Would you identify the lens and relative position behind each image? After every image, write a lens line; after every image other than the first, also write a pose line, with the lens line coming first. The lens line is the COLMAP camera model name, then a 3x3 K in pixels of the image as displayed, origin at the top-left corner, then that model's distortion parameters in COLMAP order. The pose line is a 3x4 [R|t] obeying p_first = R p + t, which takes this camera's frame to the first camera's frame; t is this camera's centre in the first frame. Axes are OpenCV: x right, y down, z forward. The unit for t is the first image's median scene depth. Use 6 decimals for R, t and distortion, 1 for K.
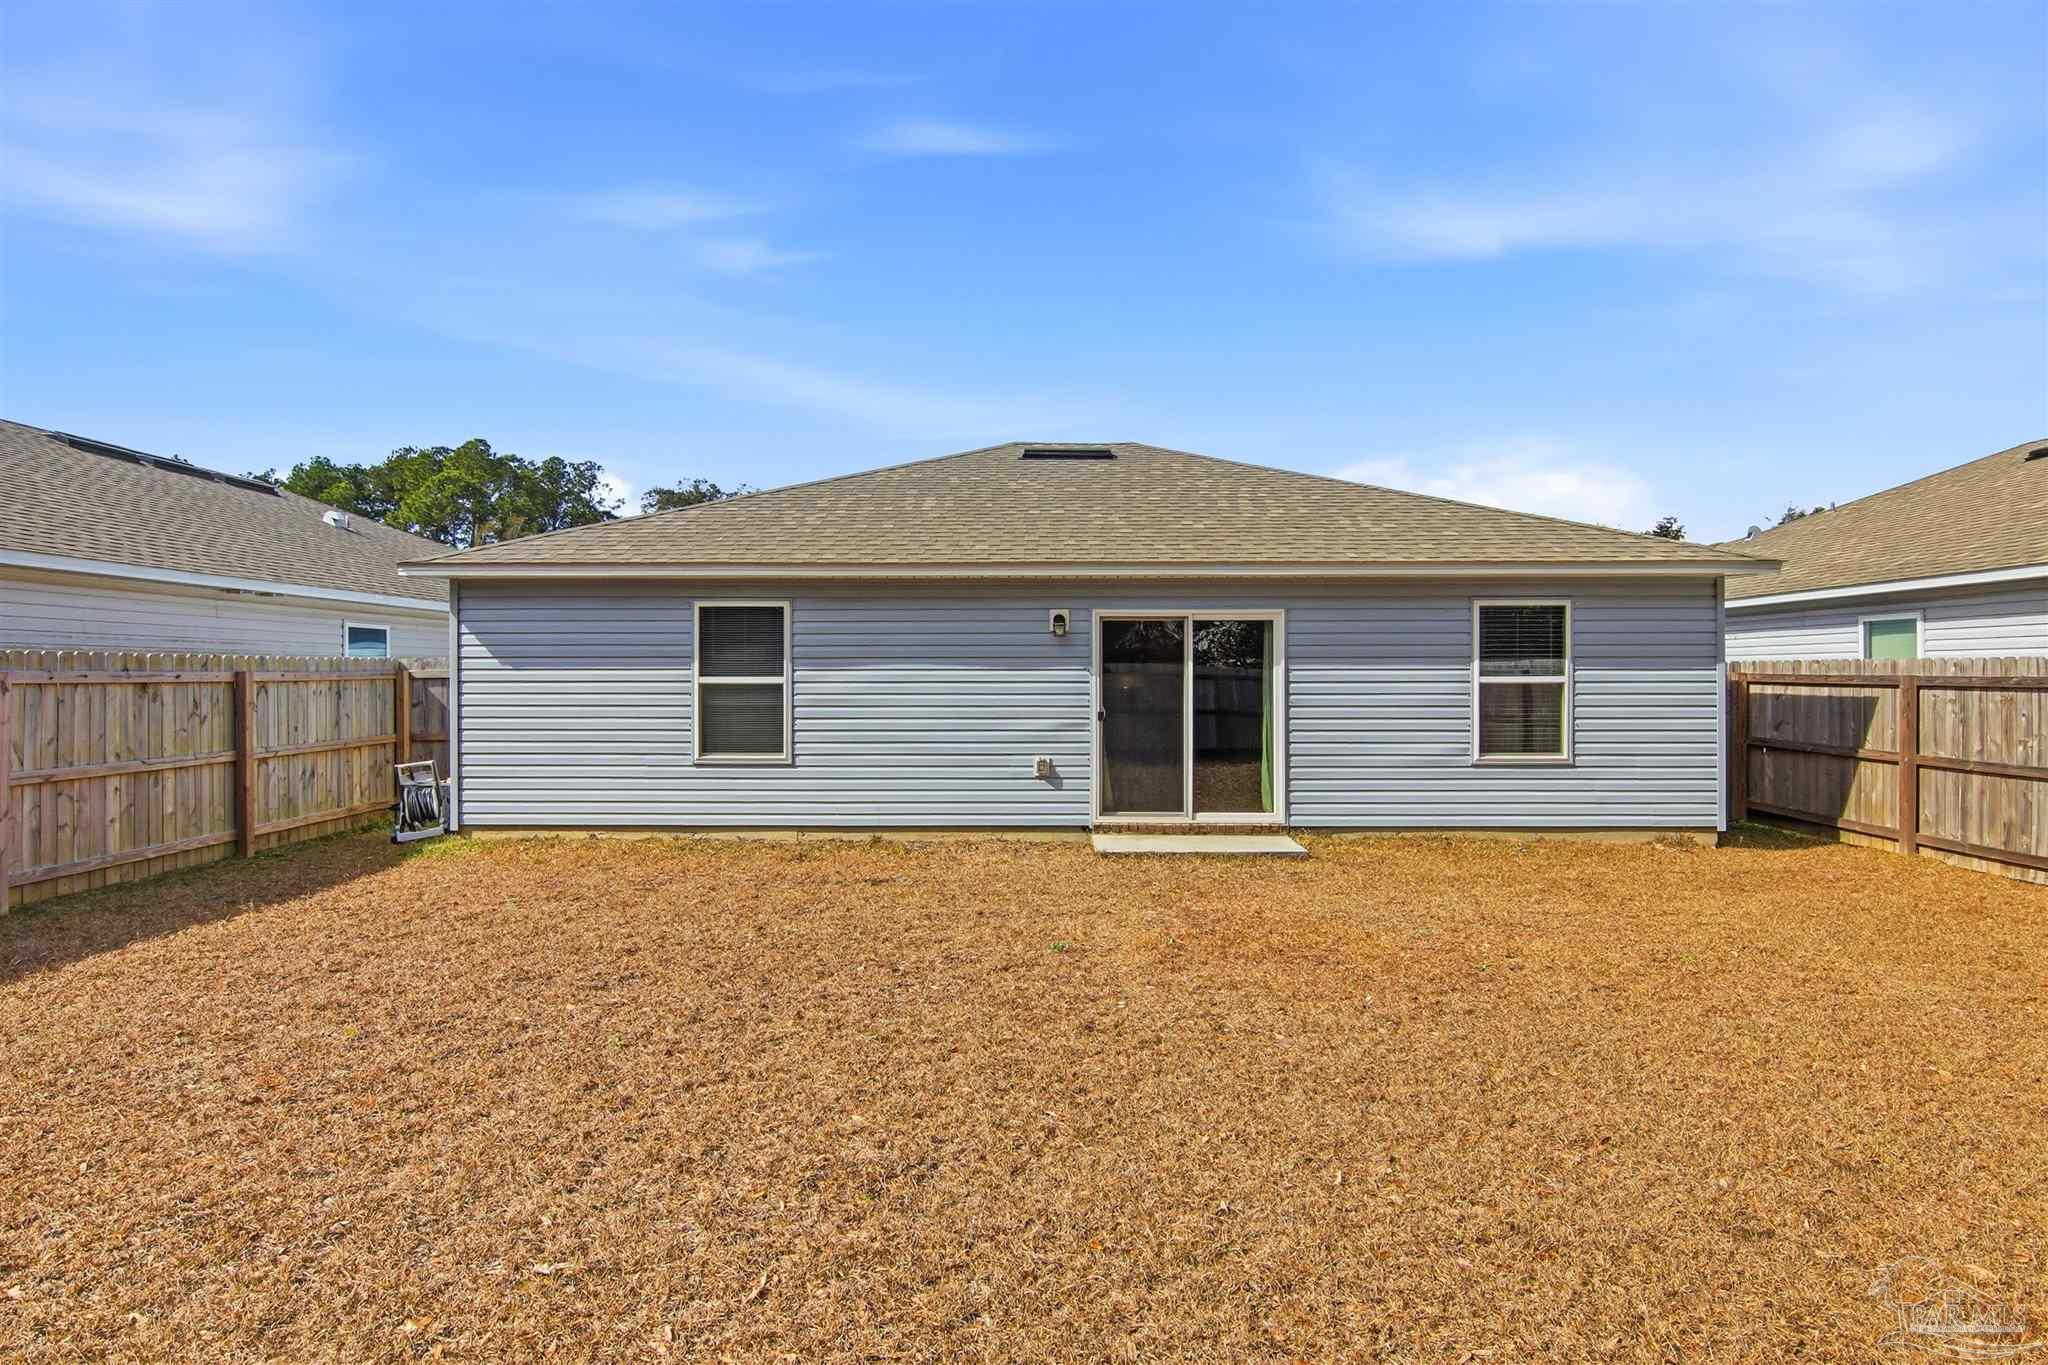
lens RADIAL K [[1048.8, 0, 1023.7], [0, 1048.8, 671.1], [0, 0, 1]] dist [-0.024317, -0.001619]
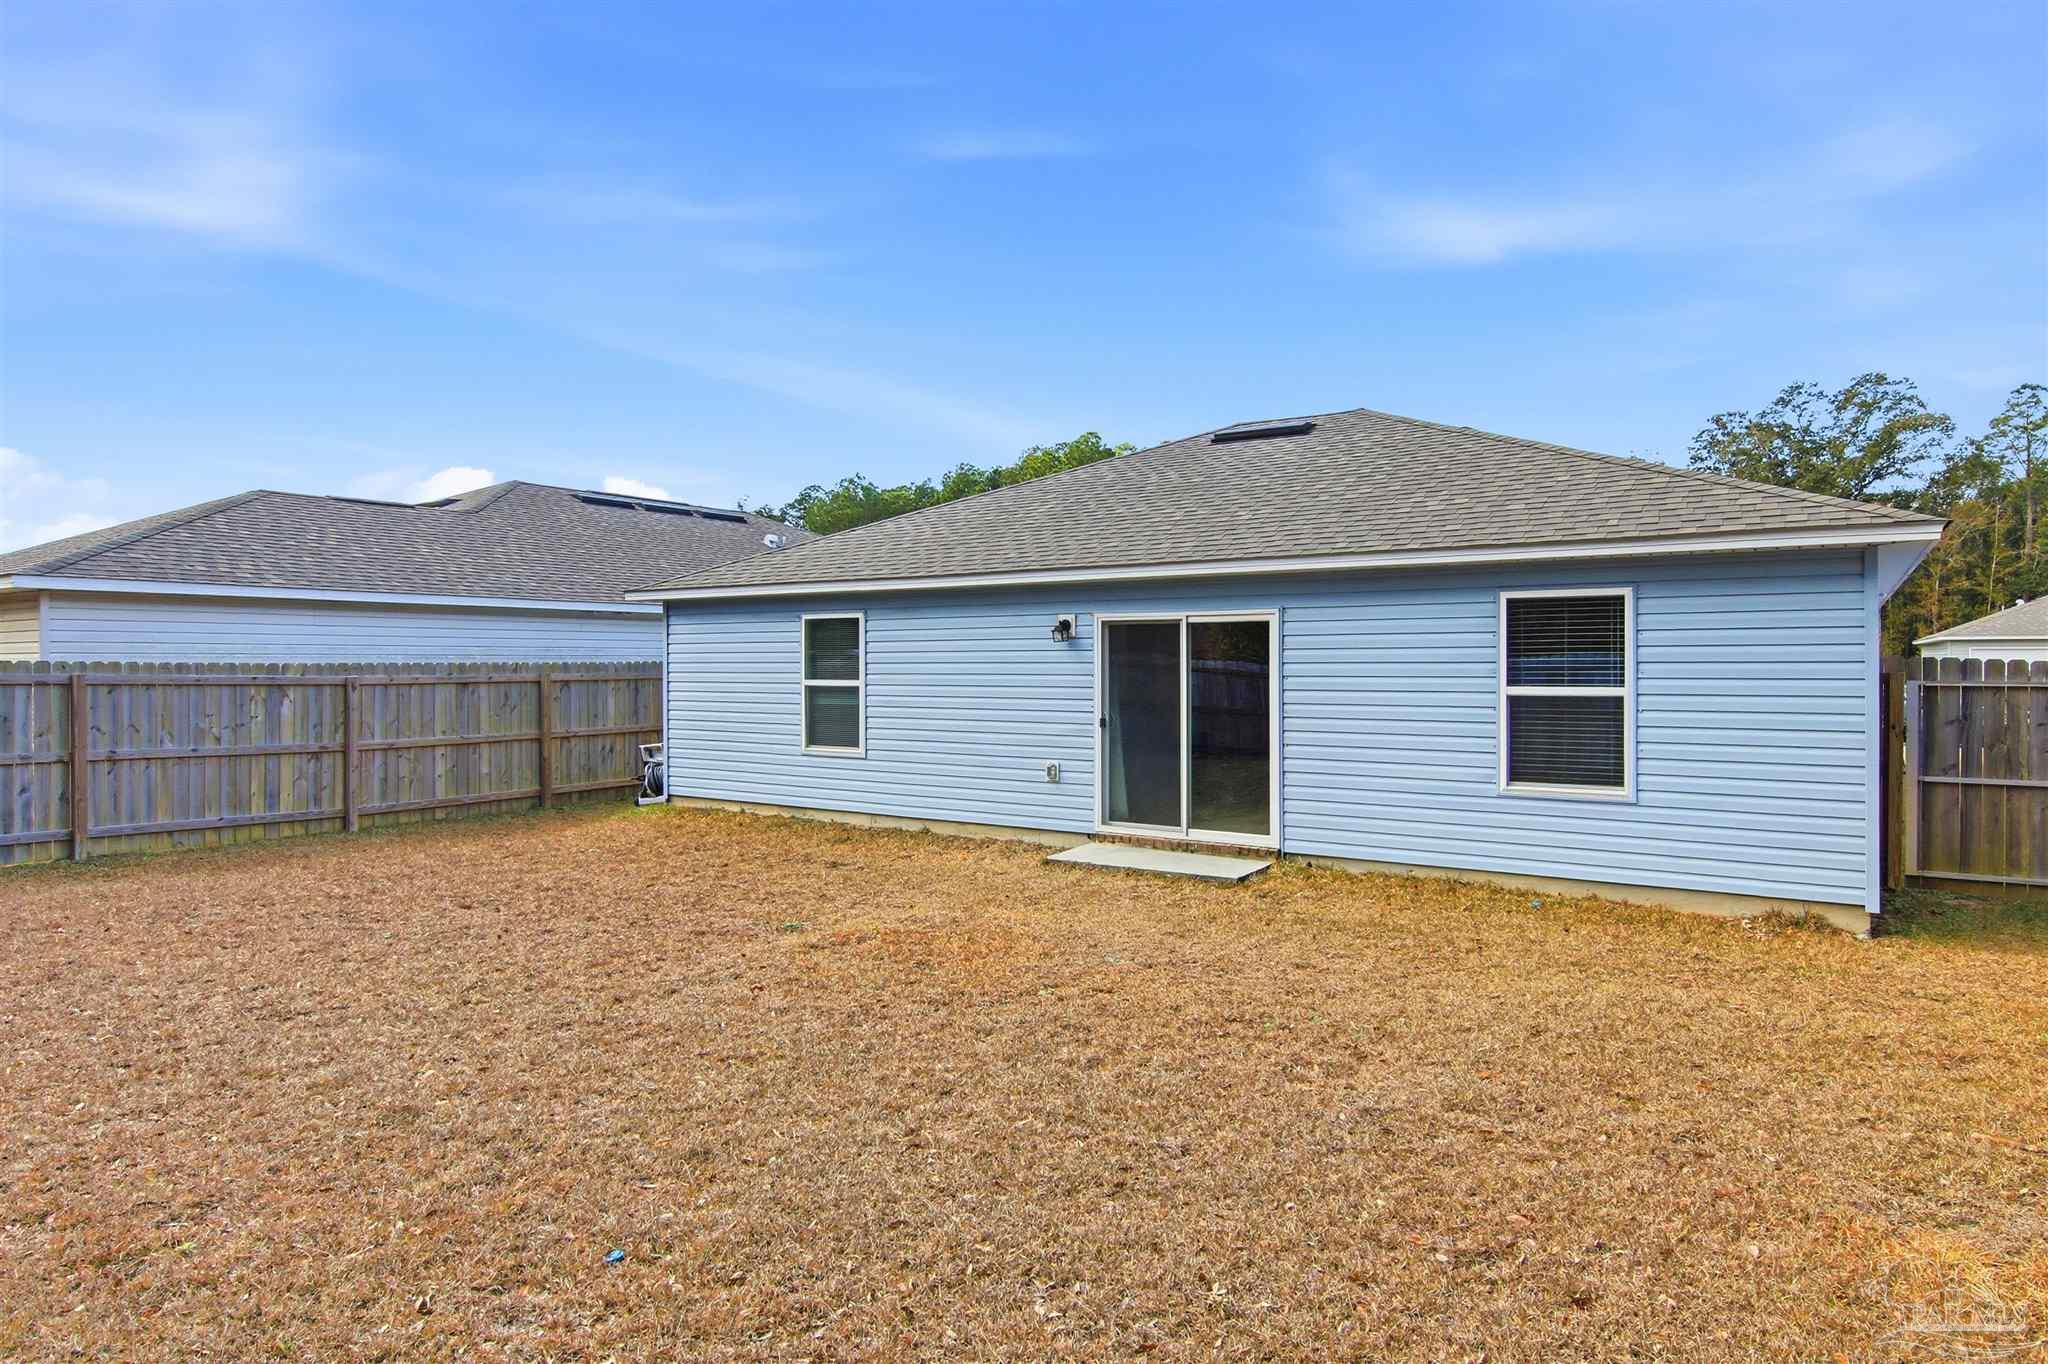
lens RADIAL K [[1163.3, 0, 1021.2], [0, 1163.3, 688.9], [0, 0, 1]] dist [-0.016785, -0.004295]
pose [[0.838970, 0.011464, -0.544057, 0.601616], [0.002659, 0.999680, 0.025165, -0.015993], [0.544172, -0.022559, 0.838671, 0.048926]]
